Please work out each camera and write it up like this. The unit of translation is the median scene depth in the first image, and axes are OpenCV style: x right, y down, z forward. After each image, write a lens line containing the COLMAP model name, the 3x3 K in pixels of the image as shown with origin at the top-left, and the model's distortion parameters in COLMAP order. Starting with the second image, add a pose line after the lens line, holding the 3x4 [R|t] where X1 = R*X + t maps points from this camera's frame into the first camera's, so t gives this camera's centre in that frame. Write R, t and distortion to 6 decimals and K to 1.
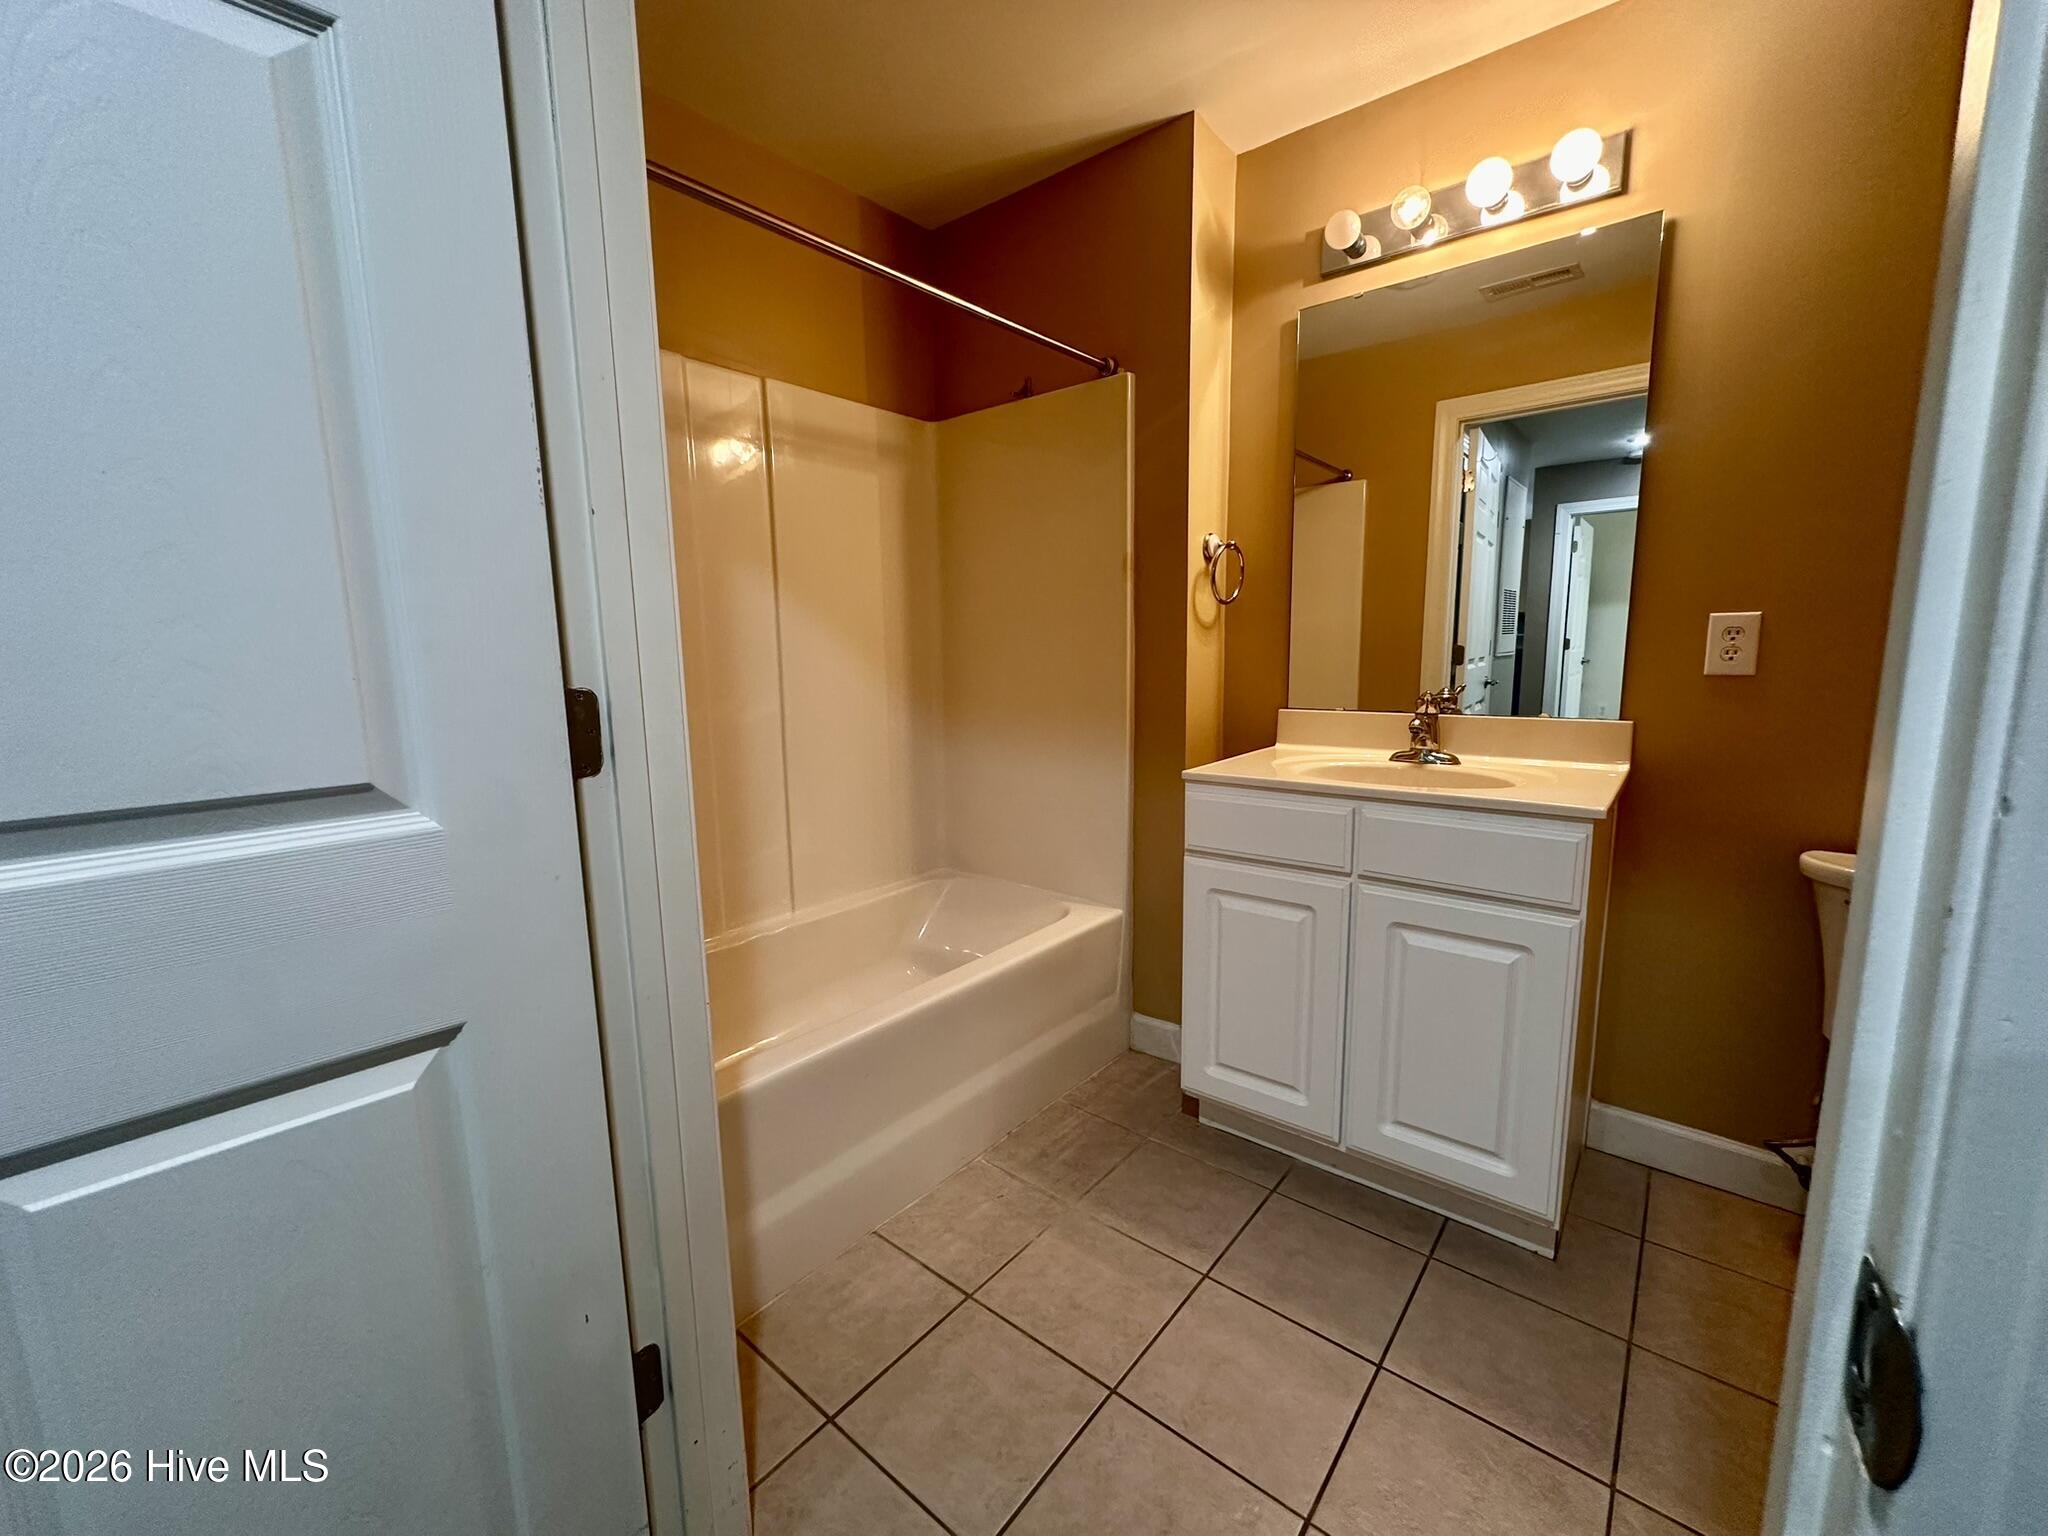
lens RADIAL K [[819.8, 0, 1029.1], [0, 819.8, 768.8], [0, 0, 1]] dist [-0.003290, 0.000914]
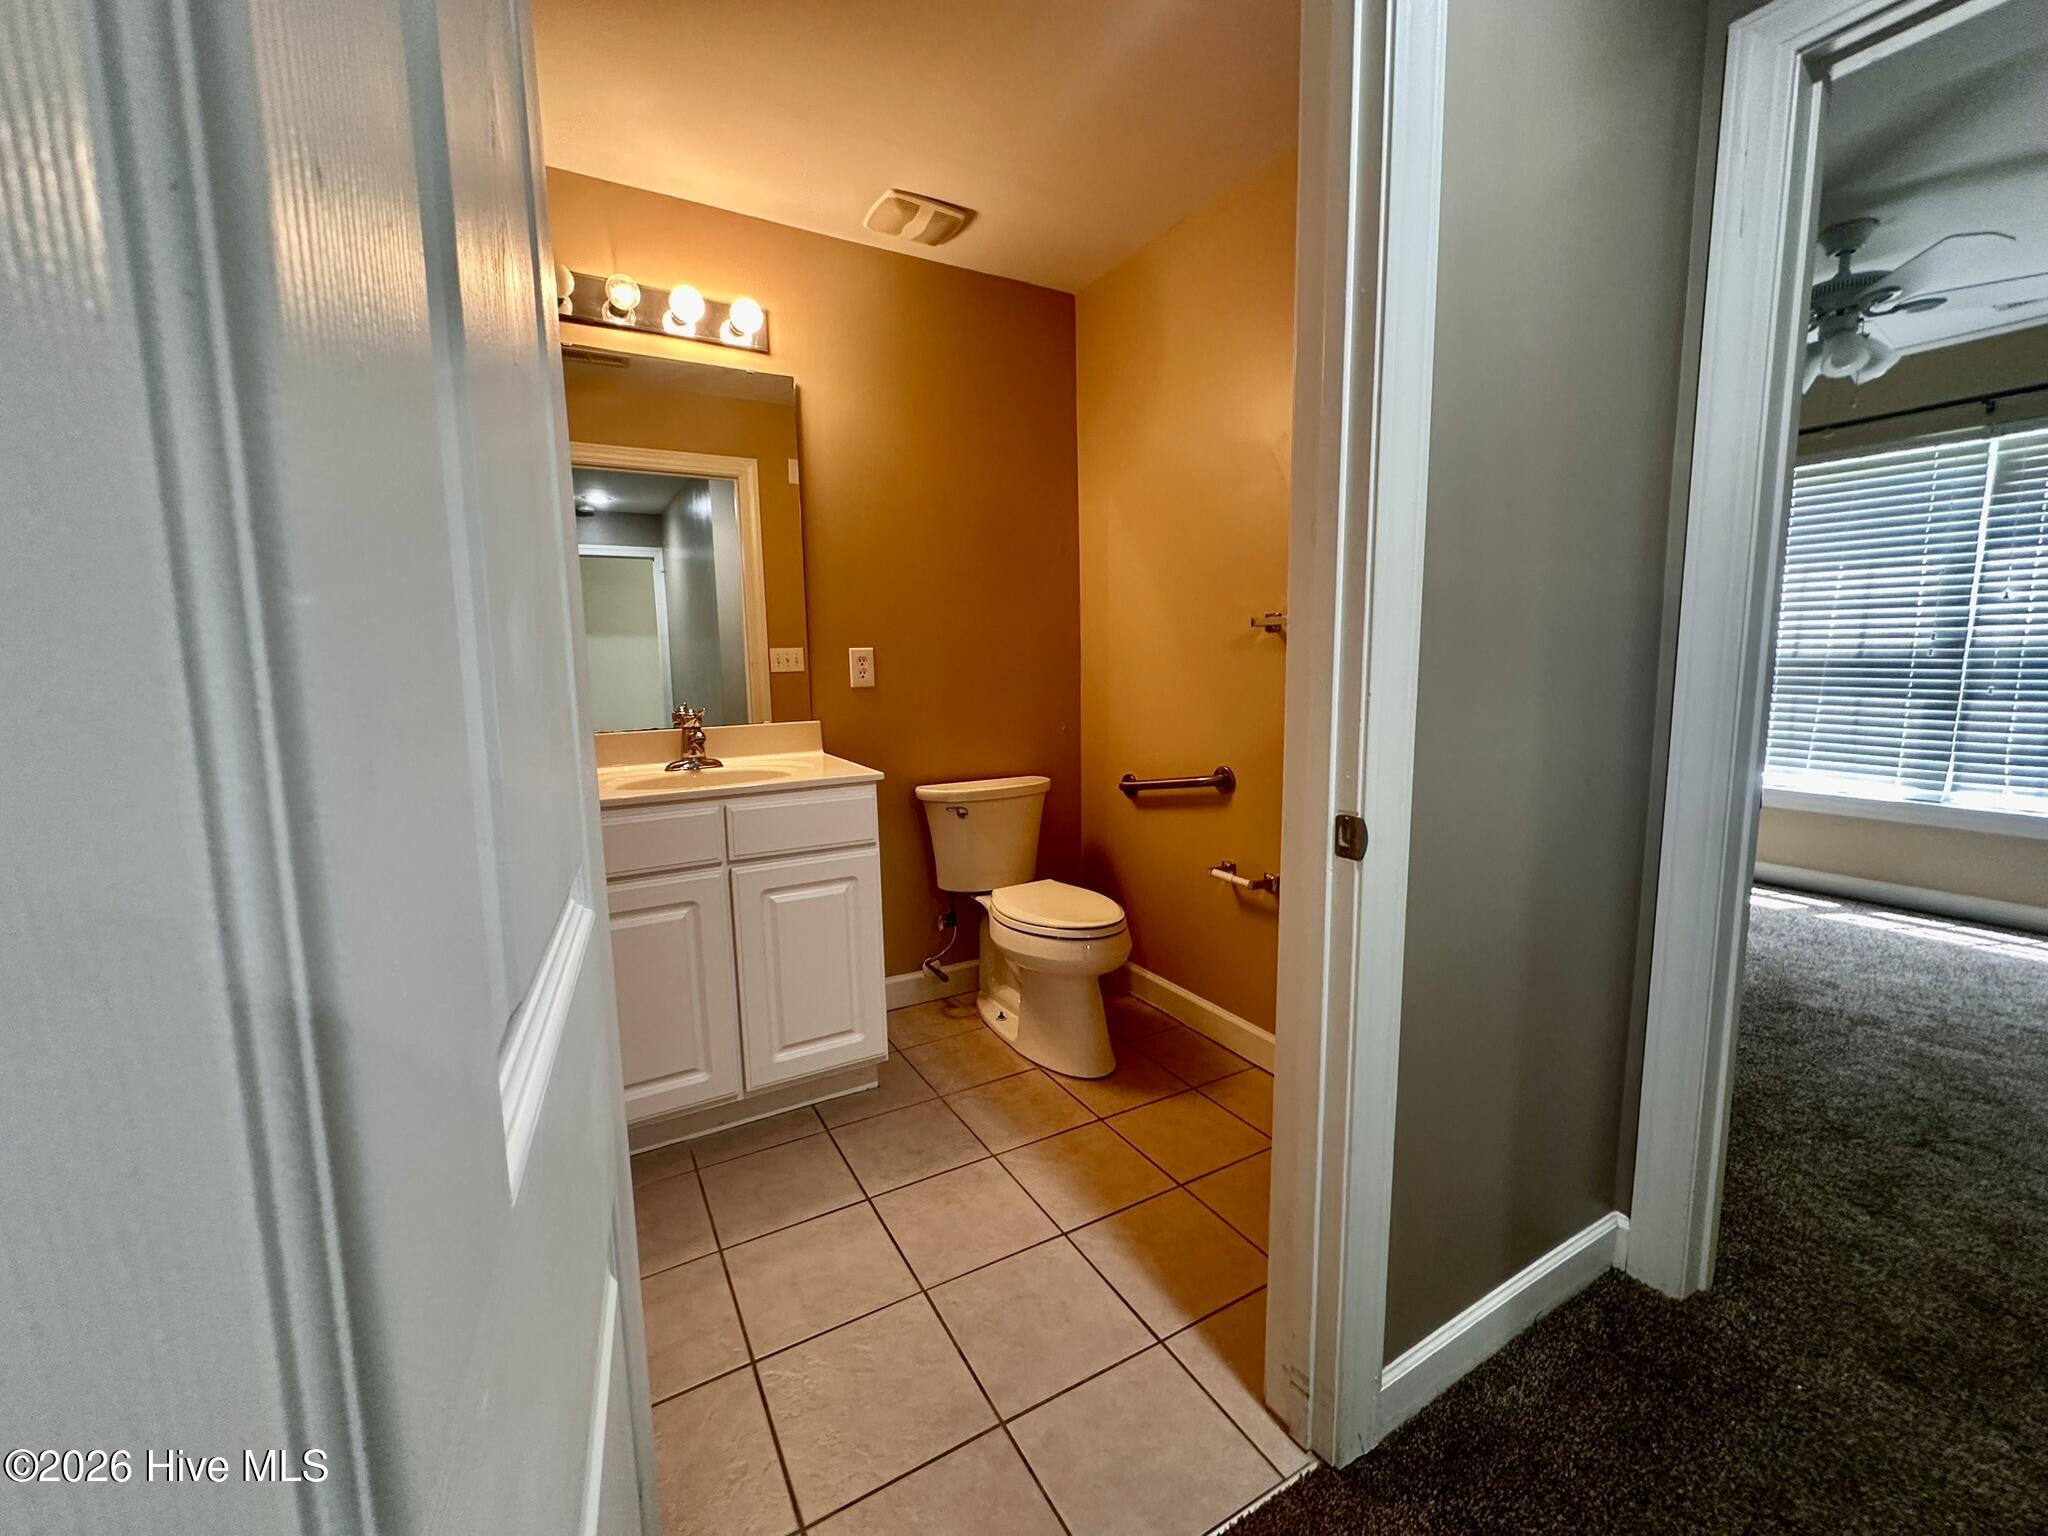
lens RADIAL K [[819.8, 0, 1019.2], [0, 819.8, 762.5], [0, 0, 1]] dist [-0.003290, 0.000914]
pose [[0.359088, -0.112195, 0.926535, -0.531125], [0.150136, 0.986763, 0.061302, -0.022147], [-0.921149, 0.117093, 0.371180, 0.149205]]
